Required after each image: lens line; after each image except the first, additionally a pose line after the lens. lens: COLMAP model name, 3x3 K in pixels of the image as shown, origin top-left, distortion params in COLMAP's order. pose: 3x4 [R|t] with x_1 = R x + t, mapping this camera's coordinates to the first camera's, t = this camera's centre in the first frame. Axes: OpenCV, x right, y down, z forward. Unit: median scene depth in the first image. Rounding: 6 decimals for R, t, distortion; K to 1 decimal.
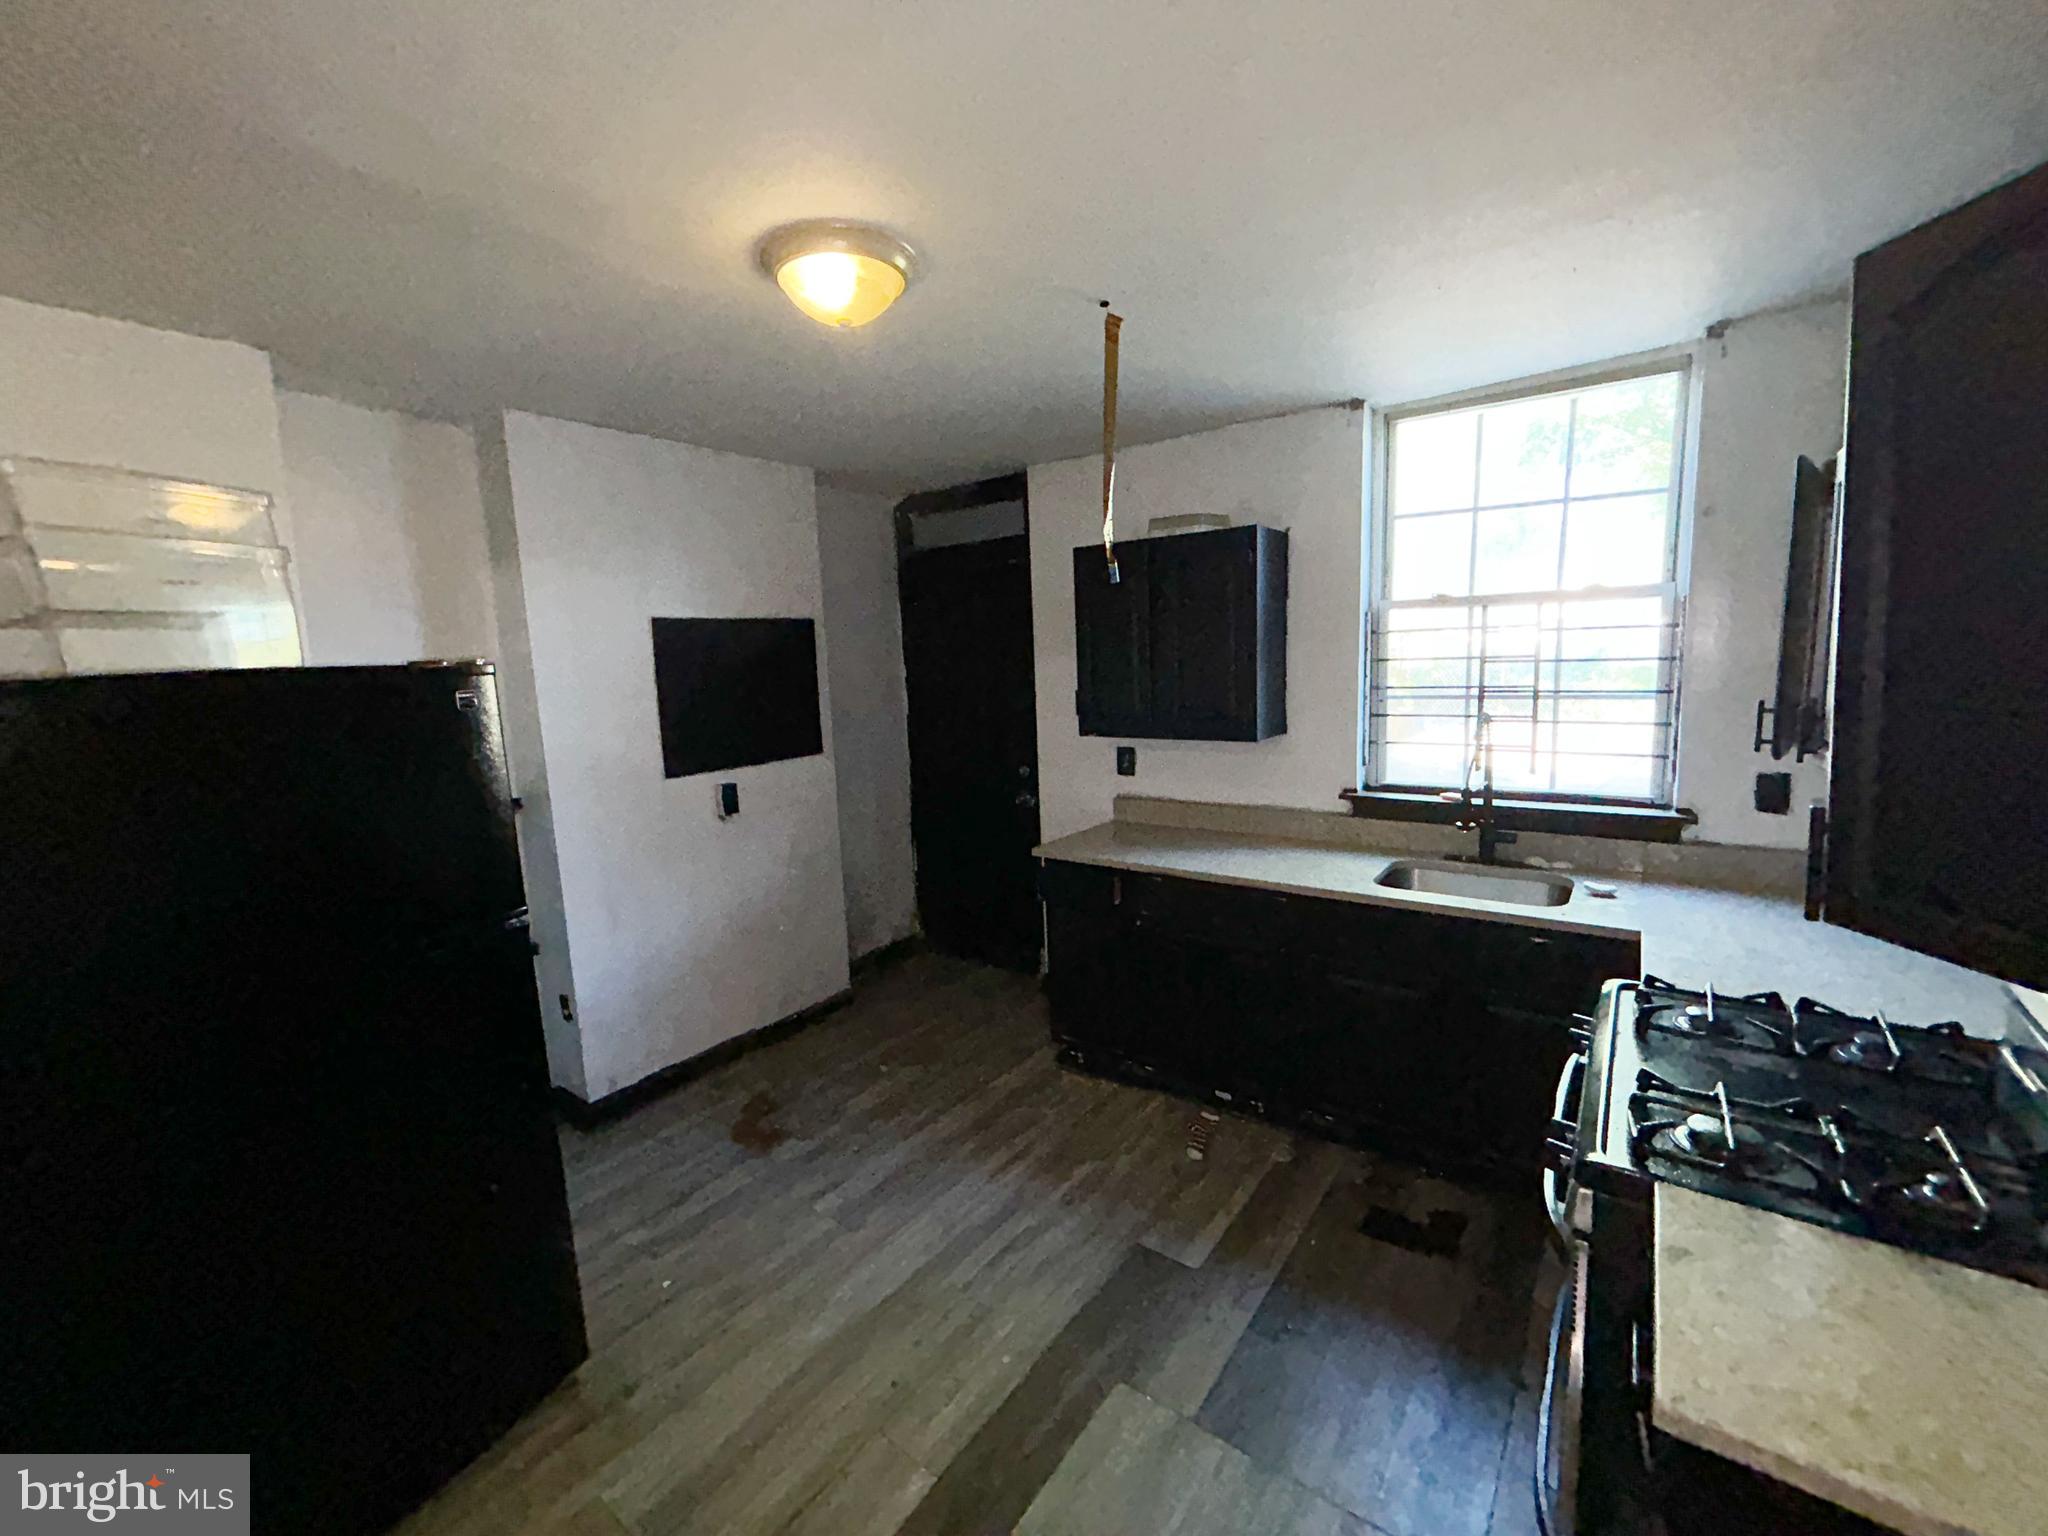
lens RADIAL K [[828.5, 0, 1024.0], [0, 828.5, 768.0], [0, 0, 1]] dist [-0.002270, 0.000075]
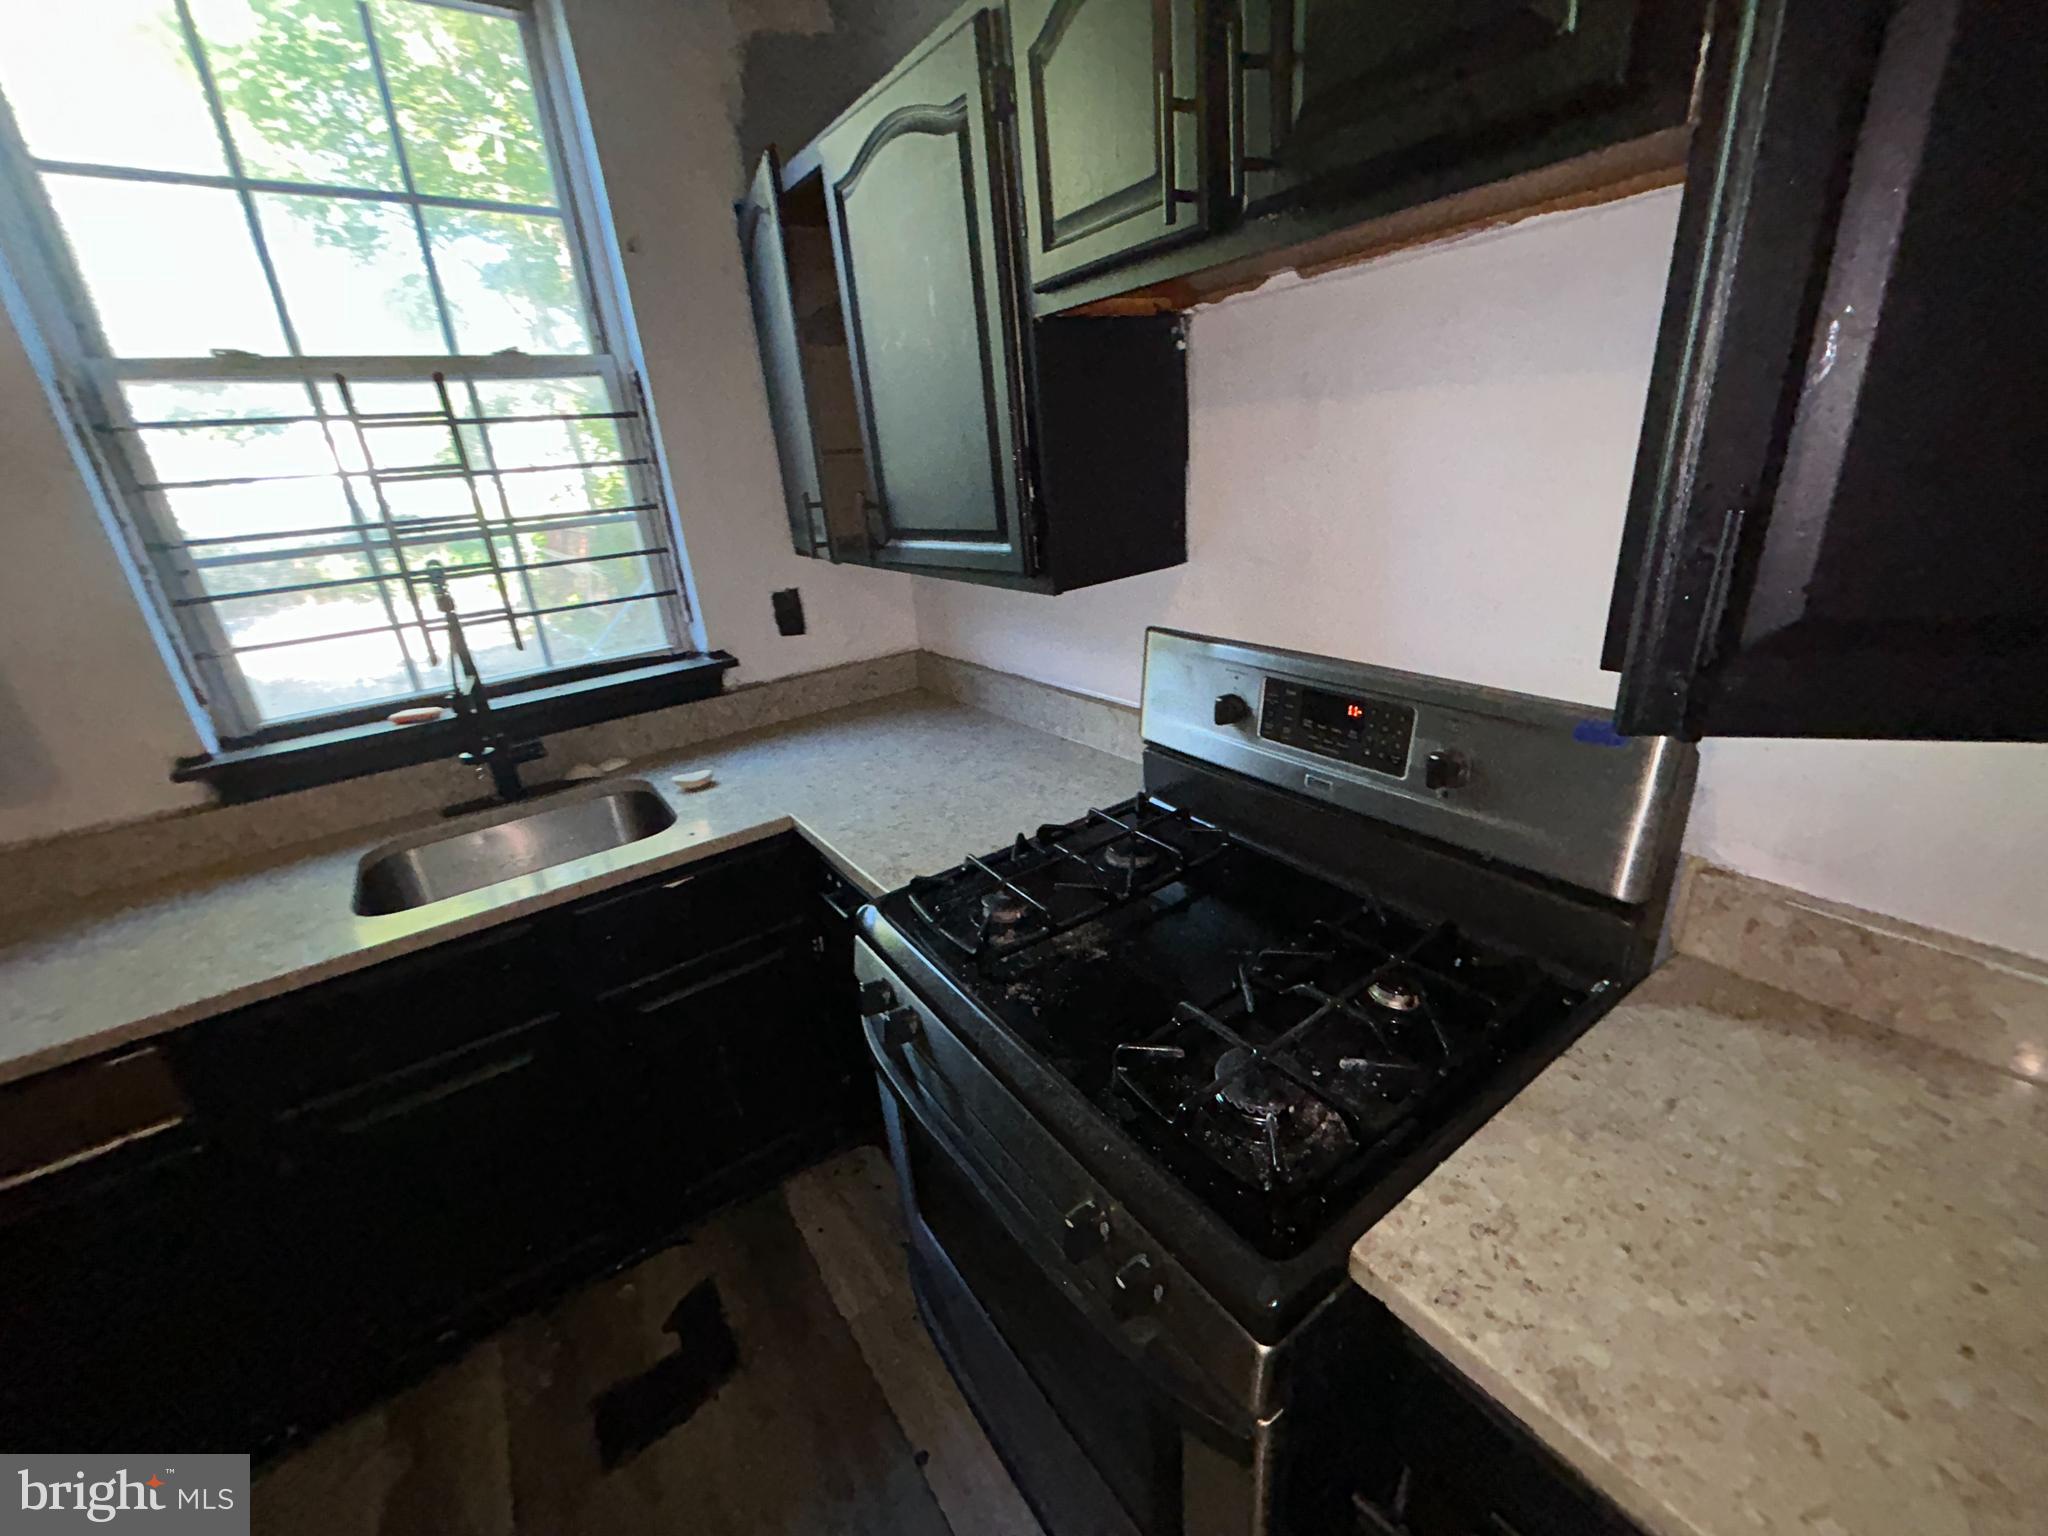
lens RADIAL K [[828.5, 0, 1024.0], [0, 828.5, 768.0], [0, 0, 1]] dist [-0.002270, 0.000075]
pose [[0.316448, -0.323811, 0.891631, 0.128628], [0.201309, 0.941450, 0.270457, -0.002819], [-0.927003, 0.093908, 0.363106, 0.429317]]
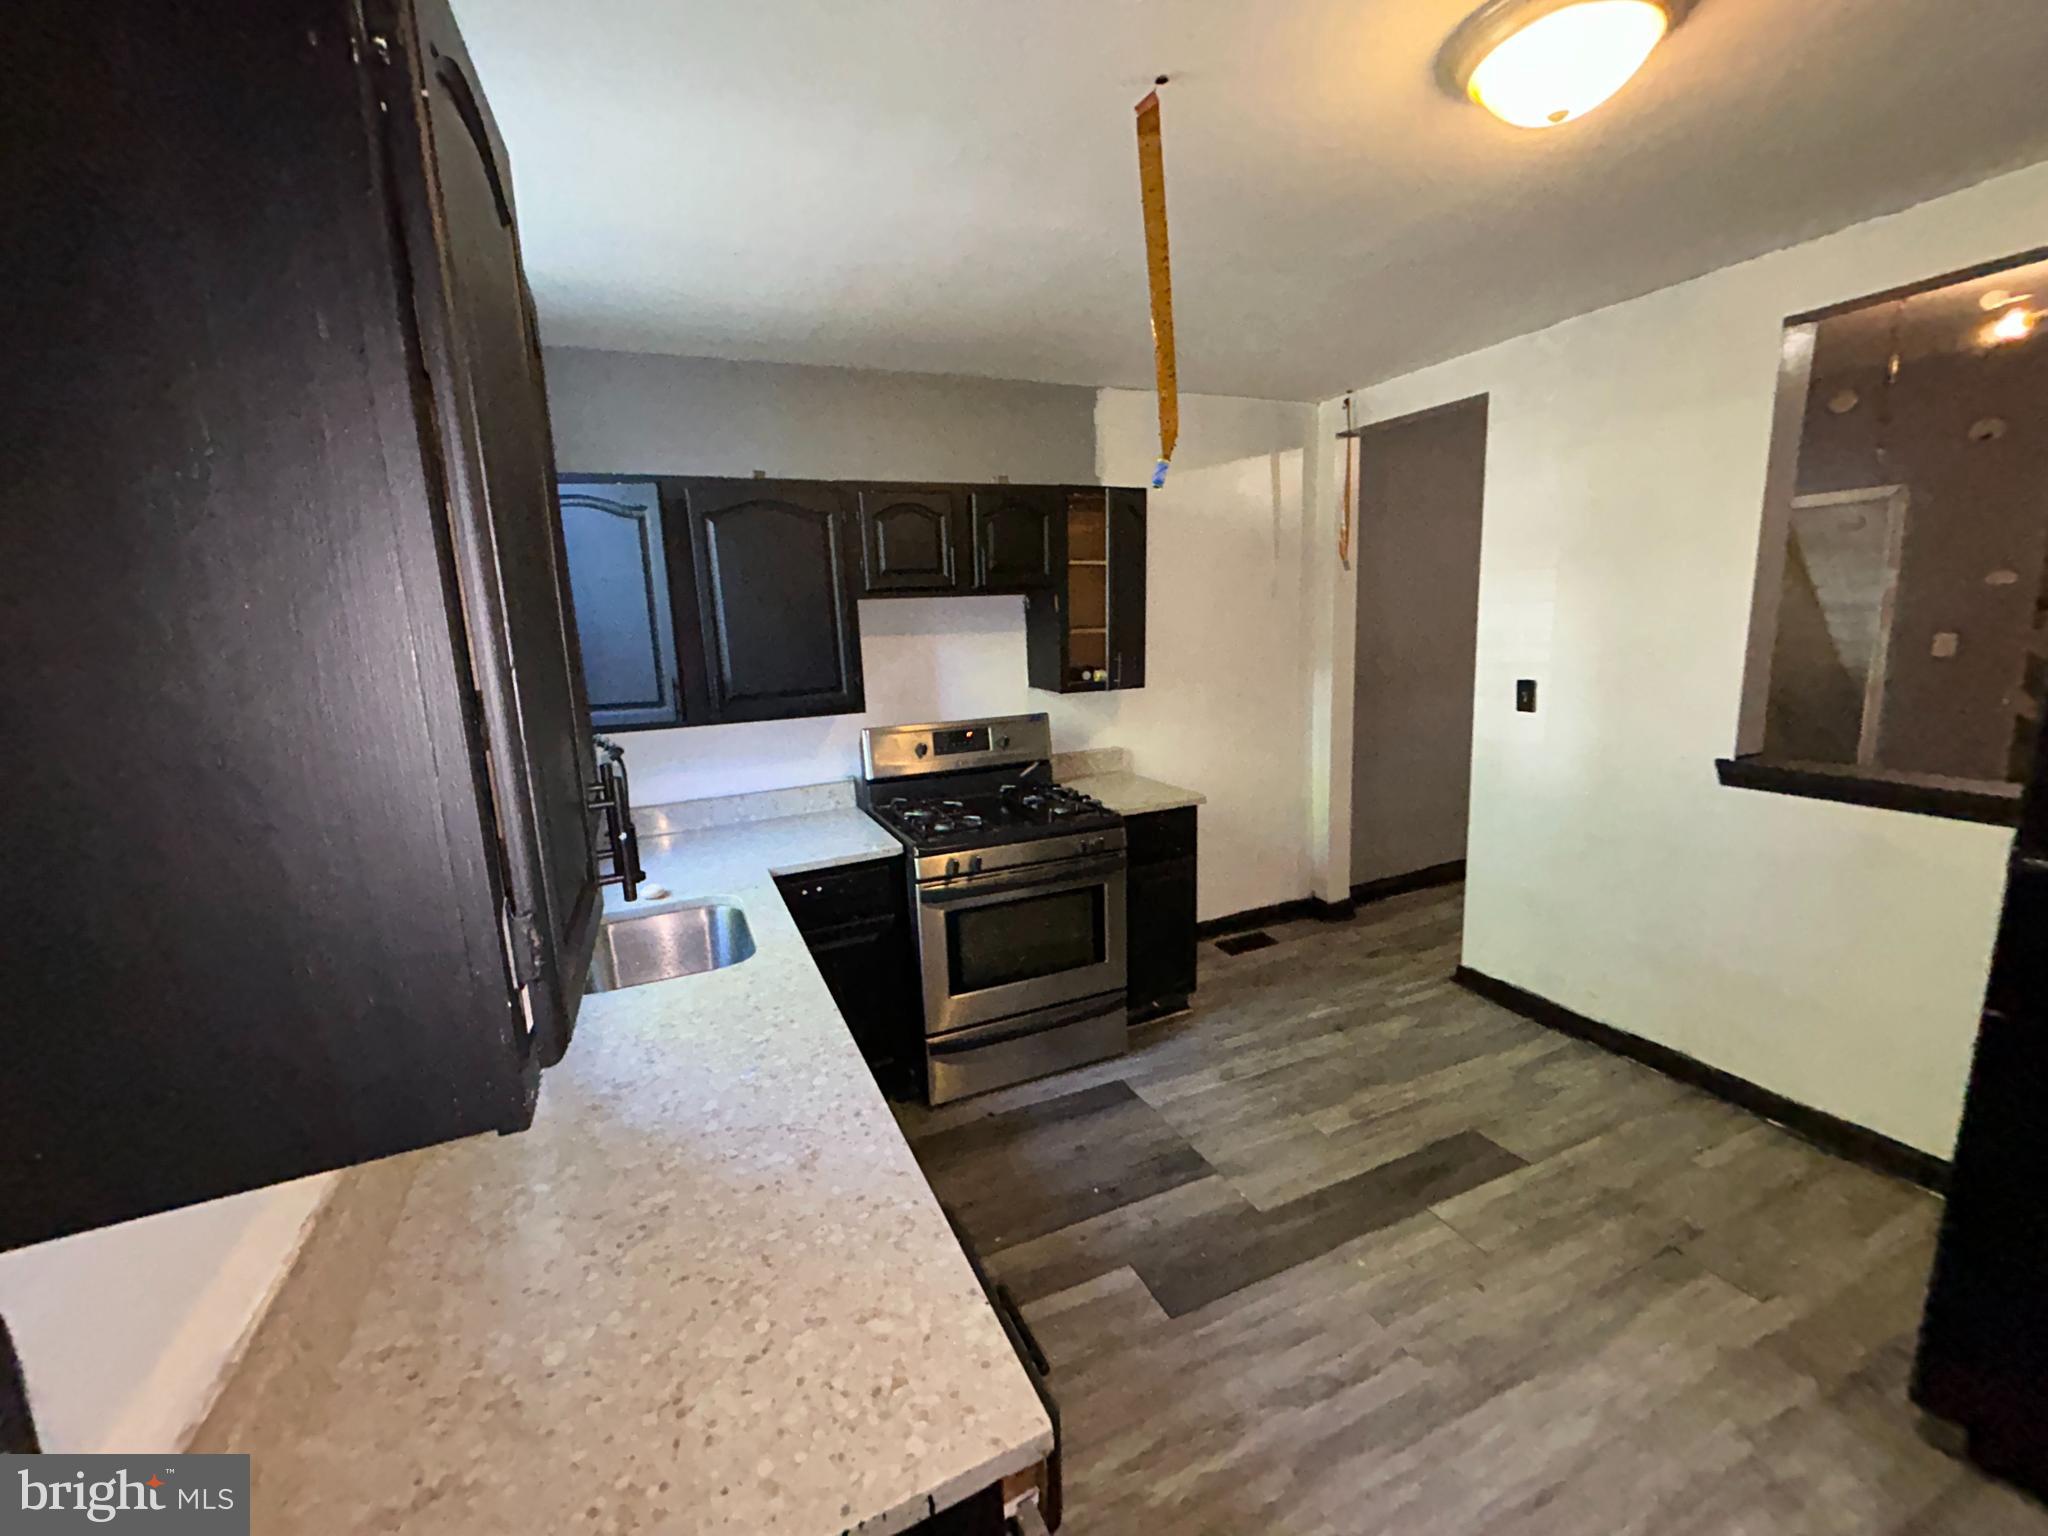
lens RADIAL K [[828.5, 0, 1024.0], [0, 828.5, 768.0], [0, 0, 1]] dist [-0.002270, 0.000075]
pose [[-0.871255, -0.015683, 0.490581, -0.121542], [0.144926, 0.946707, 0.287649, -0.185604], [-0.468947, 0.321714, -0.822550, 1.460164]]
